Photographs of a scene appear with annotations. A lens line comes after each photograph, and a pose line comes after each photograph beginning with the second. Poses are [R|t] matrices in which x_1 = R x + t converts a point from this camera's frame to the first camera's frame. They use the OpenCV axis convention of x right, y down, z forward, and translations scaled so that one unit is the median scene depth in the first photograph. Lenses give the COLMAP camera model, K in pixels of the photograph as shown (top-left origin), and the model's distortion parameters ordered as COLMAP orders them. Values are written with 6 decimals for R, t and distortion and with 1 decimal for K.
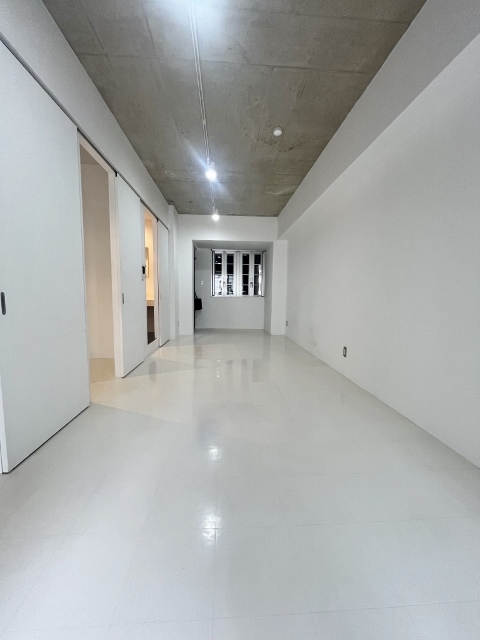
lens RADIAL K [[256.9, 0, 238.9], [0, 256.9, 320.4], [0, 0, 1]] dist [0.000314, -0.000485]
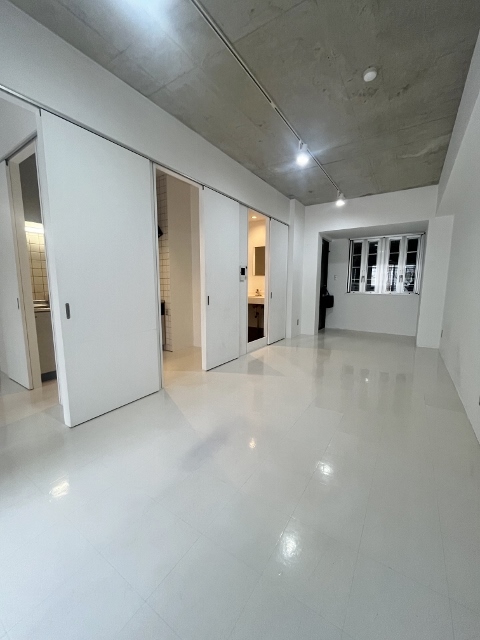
lens RADIAL K [[256.9, 0, 238.9], [0, 256.9, 320.4], [0, 0, 1]] dist [0.000314, -0.000485]
pose [[0.805139, 0.072933, -0.588585, 0.162201], [-0.053783, 0.997300, 0.050006, -0.032499], [0.590642, -0.008606, 0.806888, 0.098185]]
